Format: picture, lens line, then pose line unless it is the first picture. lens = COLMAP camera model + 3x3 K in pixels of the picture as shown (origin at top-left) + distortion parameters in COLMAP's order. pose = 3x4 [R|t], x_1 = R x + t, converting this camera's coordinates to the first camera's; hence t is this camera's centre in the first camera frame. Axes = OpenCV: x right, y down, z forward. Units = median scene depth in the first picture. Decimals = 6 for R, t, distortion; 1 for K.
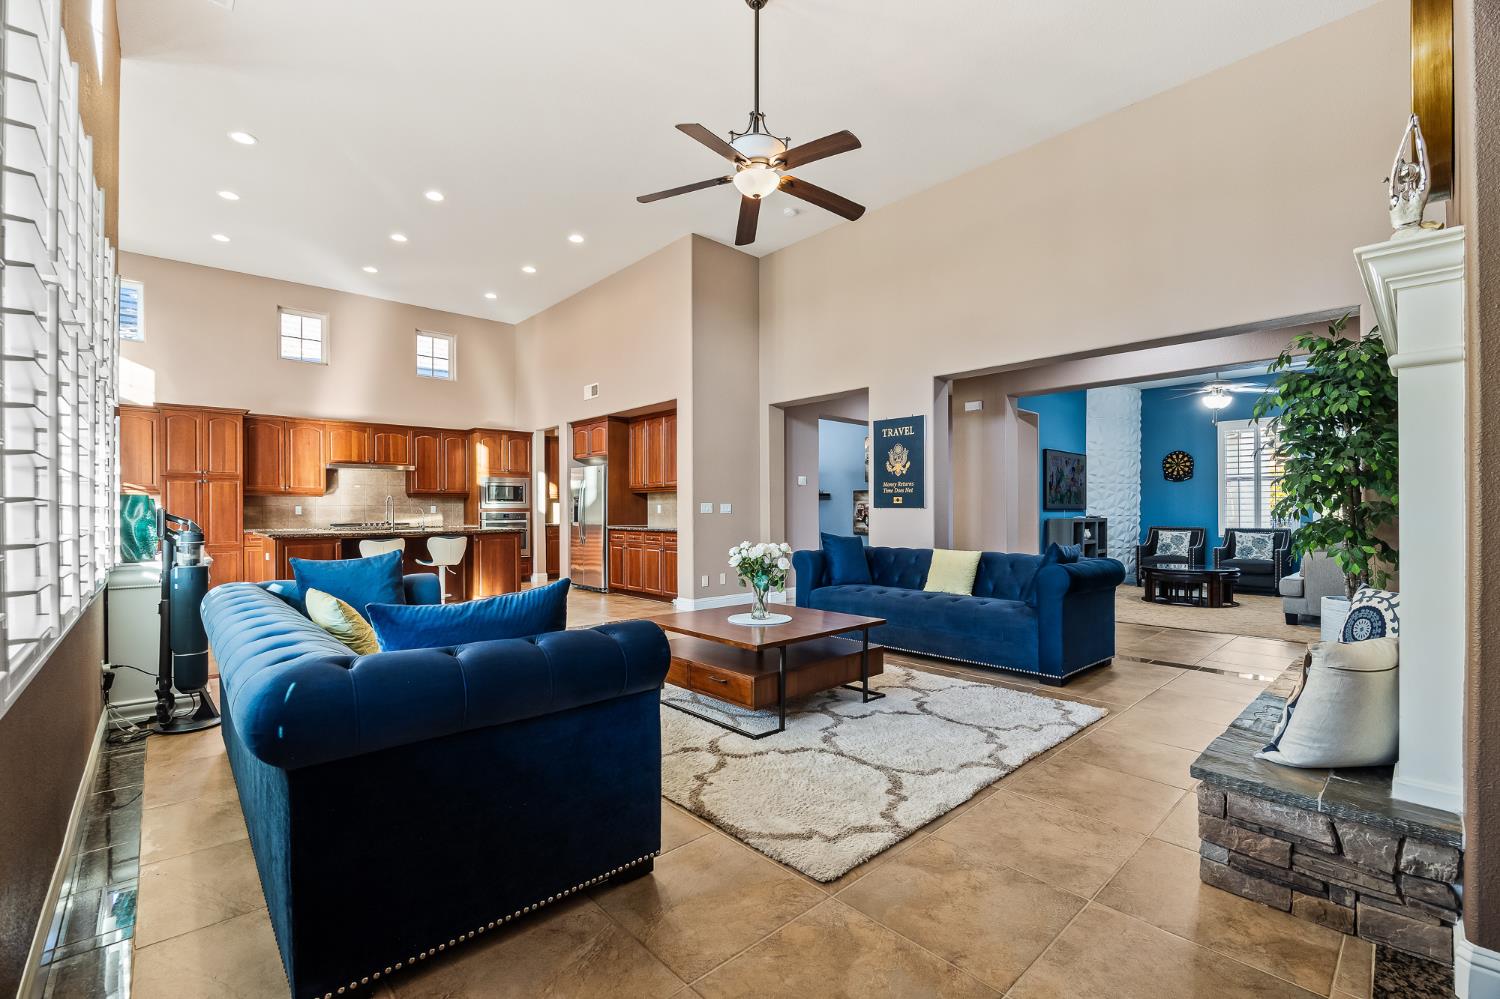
lens RADIAL K [[639.0, 0, 750.0], [0, 639.0, 499.5], [0, 0, 1]] dist [0.035103, 0.000182]
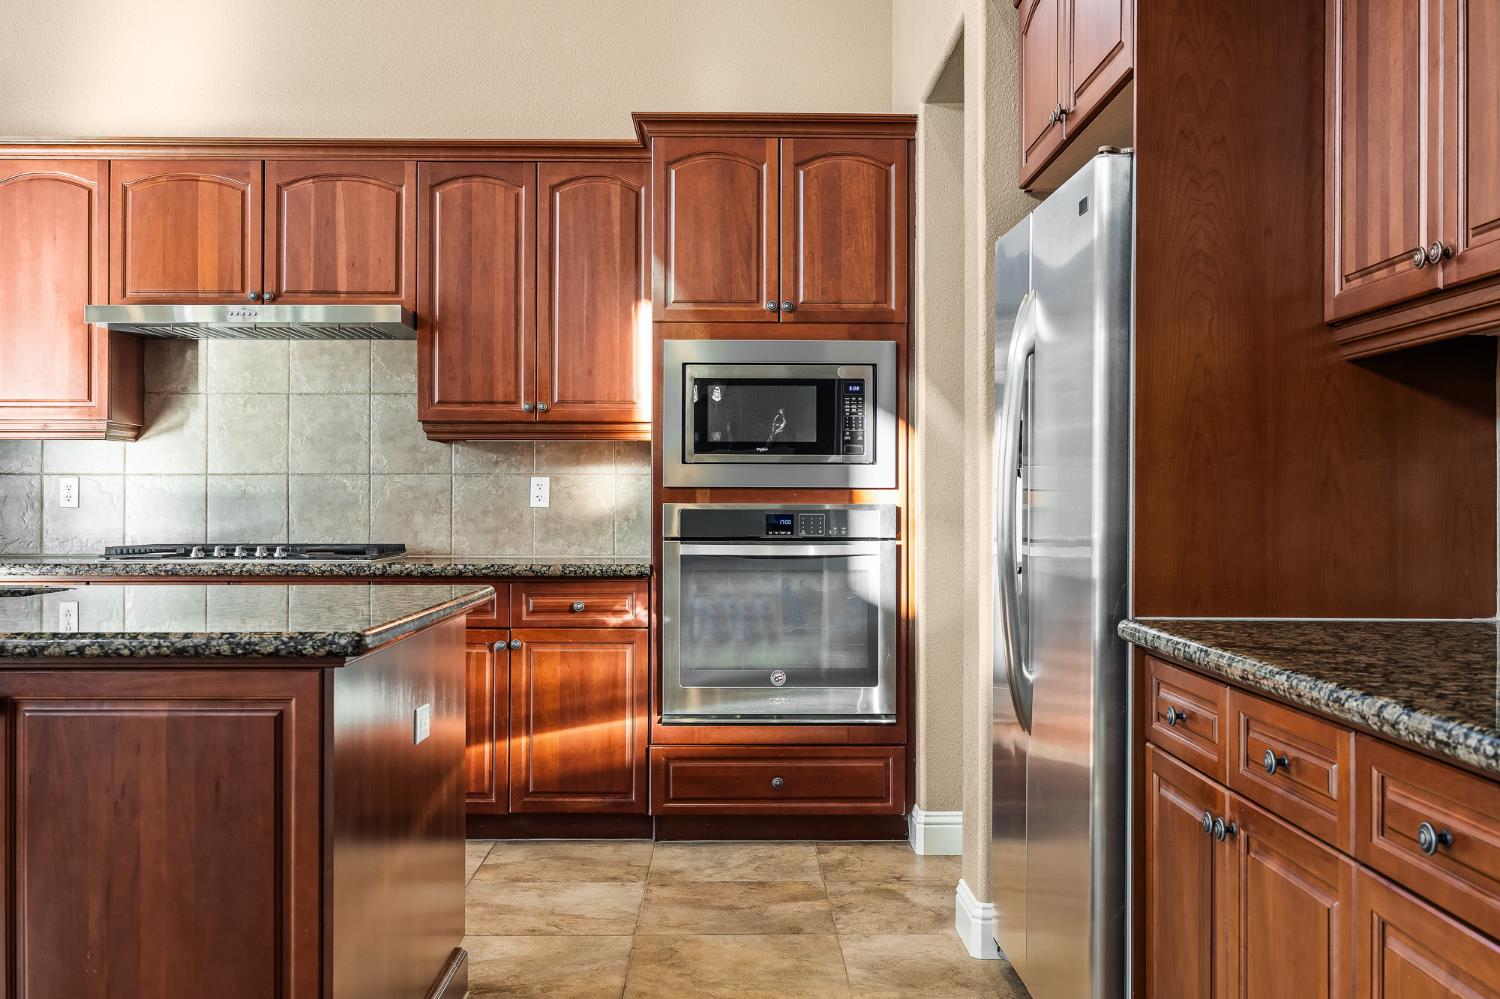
lens RADIAL K [[1416.3, 0, 750.0], [0, 1416.3, 499.5], [0, 0, 1]] dist [0.001002, -0.000010]
pose [[0.743533, 0.005319, -0.668678, -0.103404], [0.004409, 0.999908, 0.012857, 0.015412], [0.668685, -0.012508, 0.743441, 0.854830]]
